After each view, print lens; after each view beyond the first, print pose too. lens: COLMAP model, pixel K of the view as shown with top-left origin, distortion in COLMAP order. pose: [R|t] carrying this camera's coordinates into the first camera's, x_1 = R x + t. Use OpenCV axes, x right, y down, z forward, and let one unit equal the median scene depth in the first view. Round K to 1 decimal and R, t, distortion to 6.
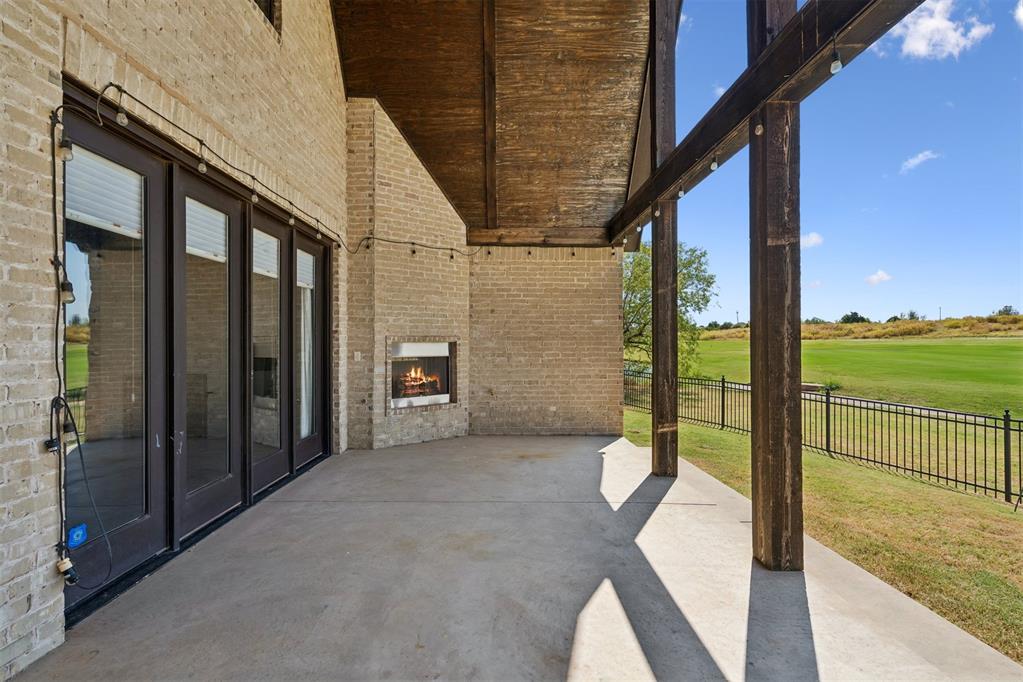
lens RADIAL K [[460.6, 0, 505.6], [0, 460.6, 341.7], [0, 0, 1]] dist [0.004299, 0.000682]
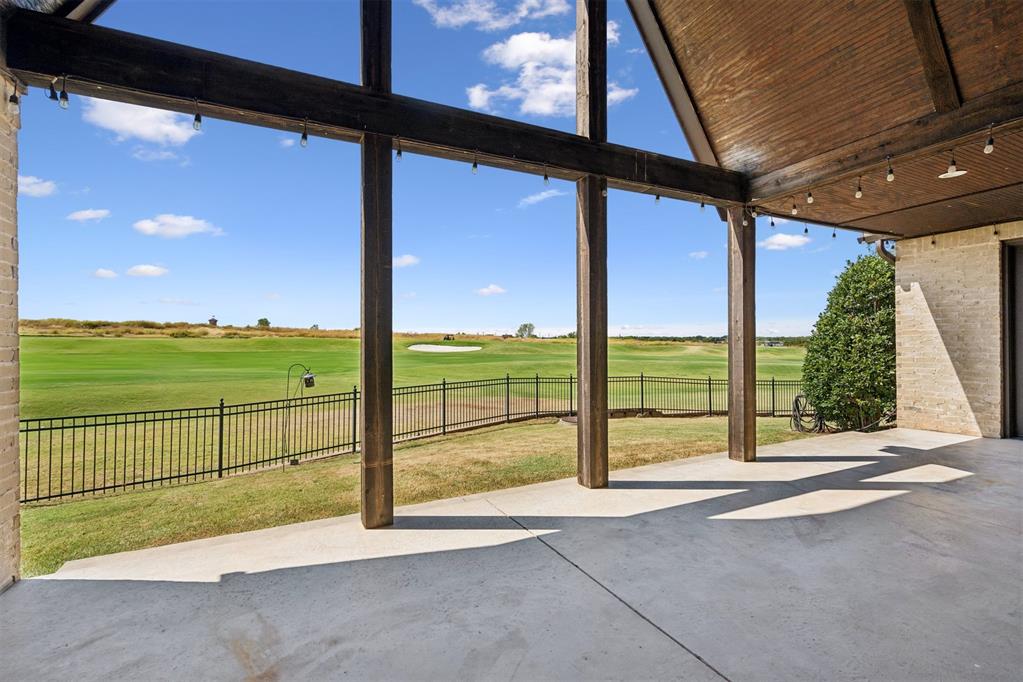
lens RADIAL K [[460.6, 0, 508.6], [0, 460.6, 339.3], [0, 0, 1]] dist [0.004299, 0.000682]
pose [[-0.424847, 0.009546, 0.905215, -0.296282], [0.003163, 0.999954, -0.009061, 0.007782], [-0.905260, -0.000986, -0.424858, 0.845707]]
